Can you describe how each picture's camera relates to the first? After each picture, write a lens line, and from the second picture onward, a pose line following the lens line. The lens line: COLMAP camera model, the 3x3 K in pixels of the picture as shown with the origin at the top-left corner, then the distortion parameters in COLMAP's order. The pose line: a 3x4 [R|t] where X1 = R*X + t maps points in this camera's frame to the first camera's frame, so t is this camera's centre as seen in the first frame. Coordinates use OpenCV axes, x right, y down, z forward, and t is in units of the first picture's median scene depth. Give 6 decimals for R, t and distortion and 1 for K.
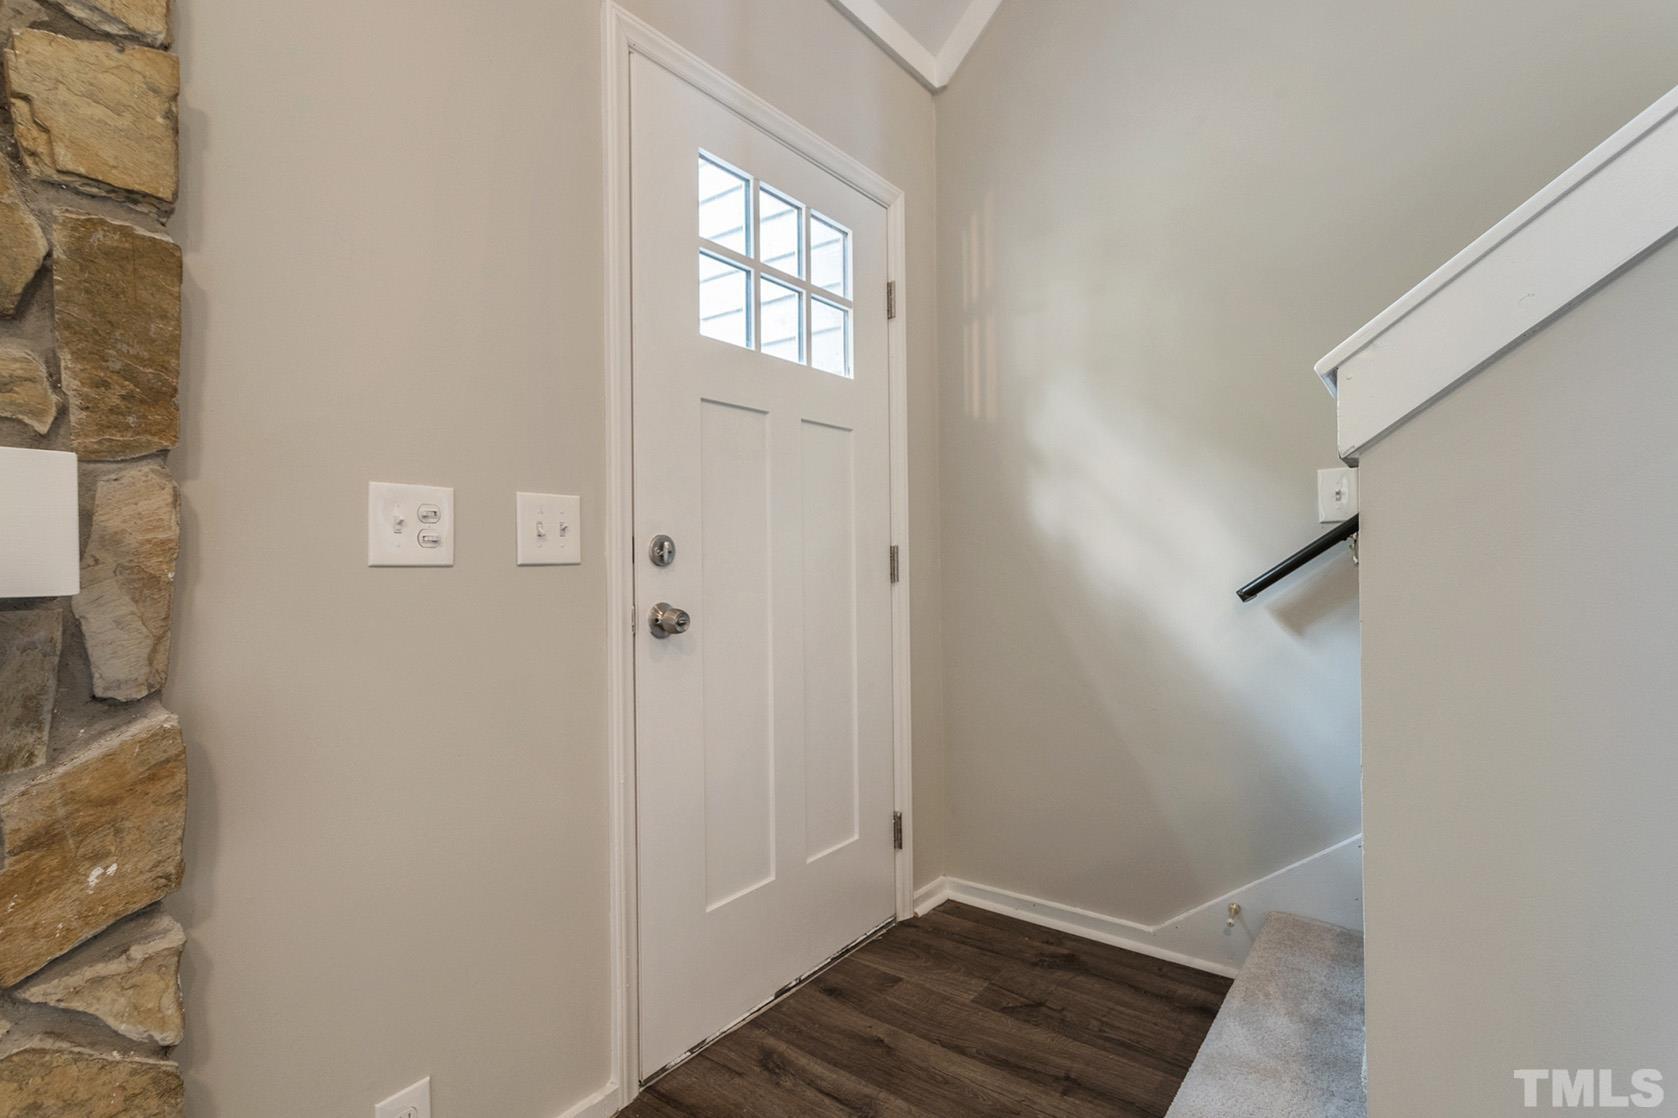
lens RADIAL K [[824.8, 0, 844.8], [0, 824.8, 554.0], [0, 0, 1]] dist [0.005546, 0.002903]
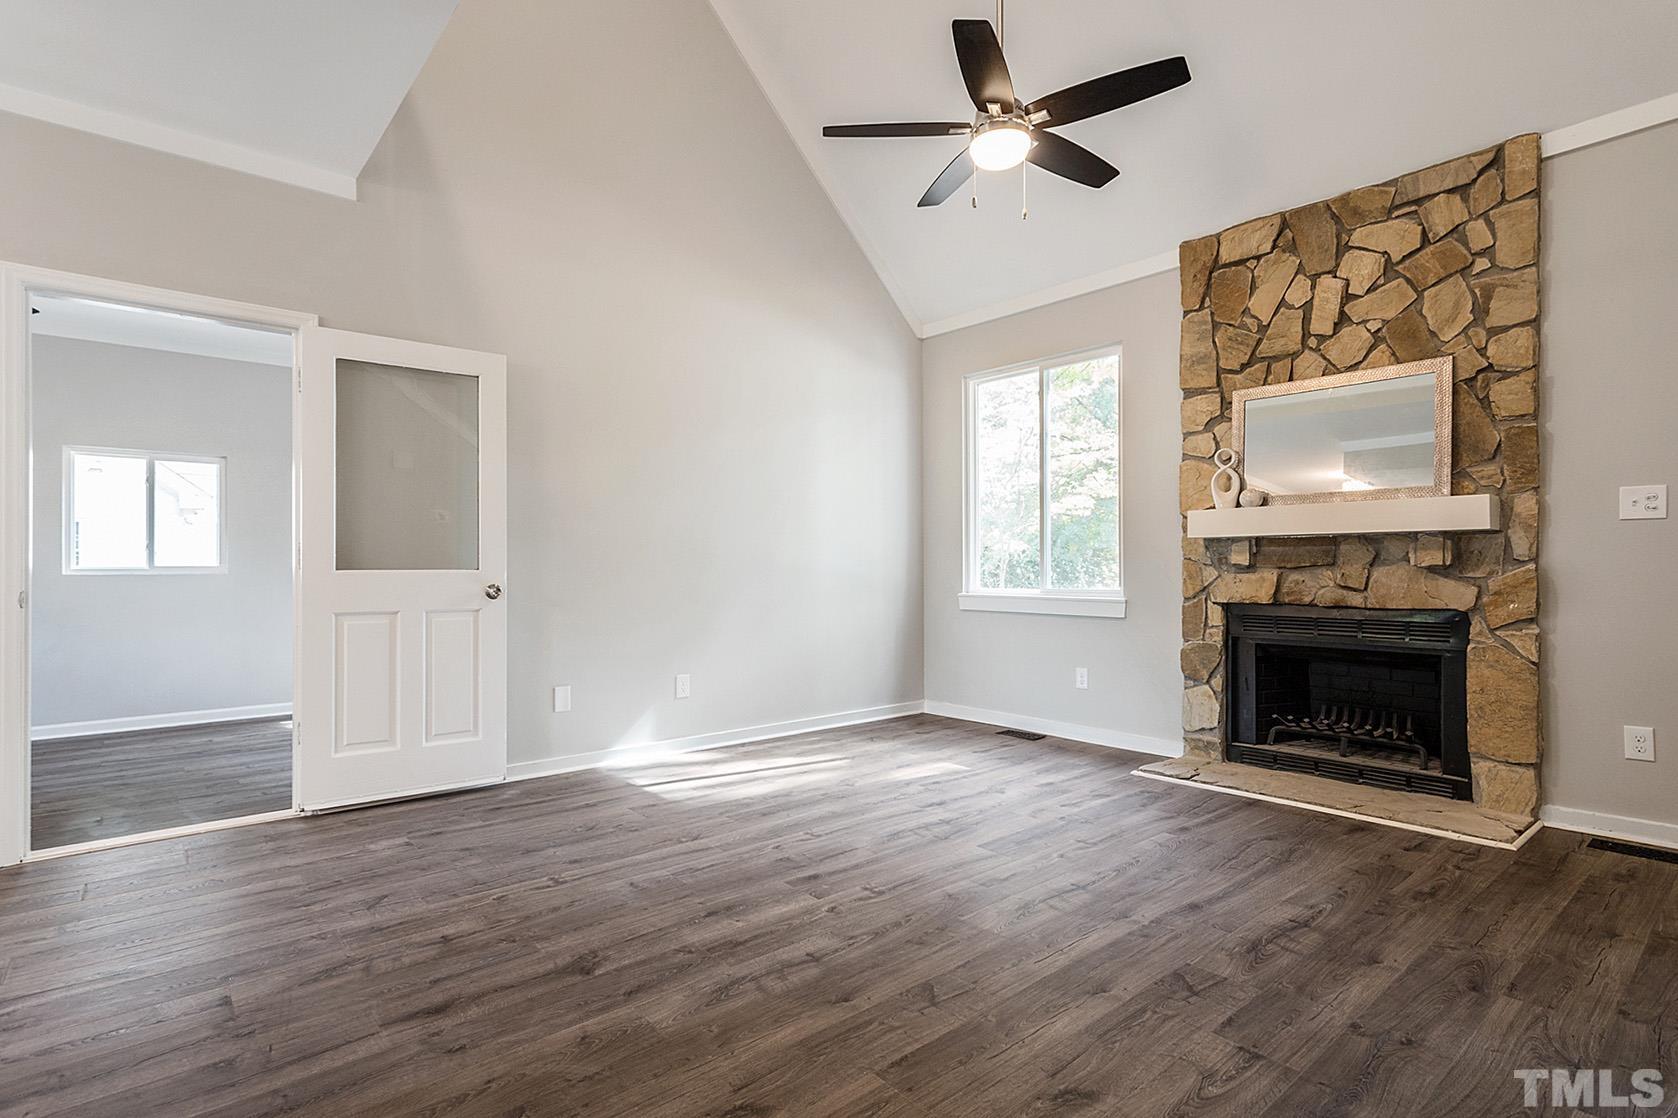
lens RADIAL K [[824.8, 0, 837.3], [0, 824.8, 563.7], [0, 0, 1]] dist [0.005546, 0.002903]
pose [[-0.231159, 0.003727, -0.972909, 1.853902], [0.016337, 0.999867, -0.000051, 0.082827], [0.972779, -0.015907, -0.231189, -0.581138]]
